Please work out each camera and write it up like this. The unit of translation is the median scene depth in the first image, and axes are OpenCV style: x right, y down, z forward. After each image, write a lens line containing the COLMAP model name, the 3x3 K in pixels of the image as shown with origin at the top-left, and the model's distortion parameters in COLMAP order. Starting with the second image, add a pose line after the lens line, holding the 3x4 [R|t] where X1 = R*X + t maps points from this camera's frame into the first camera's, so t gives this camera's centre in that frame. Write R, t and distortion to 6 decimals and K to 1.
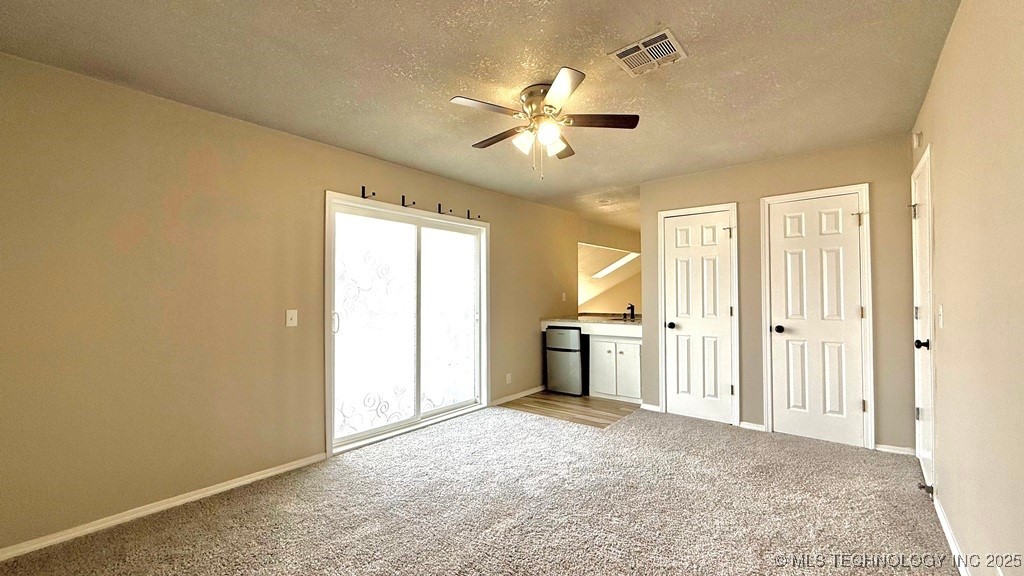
lens RADIAL K [[398.3, 0, 517.2], [0, 398.3, 288.8], [0, 0, 1]] dist [0.001518, 0.000003]
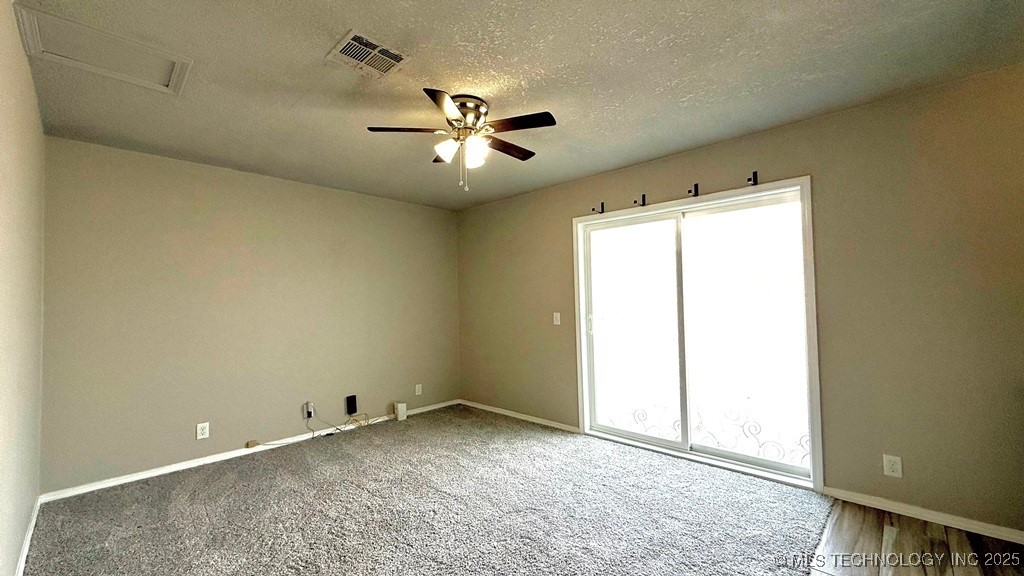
lens RADIAL K [[398.3, 0, 512.4], [0, 398.3, 289.0], [0, 0, 1]] dist [0.001518, 0.000003]
pose [[-0.058124, -0.032894, -0.997767, 0.662541], [0.030595, 0.998929, -0.034715, 0.011037], [0.997840, -0.032544, -0.057055, 0.738201]]
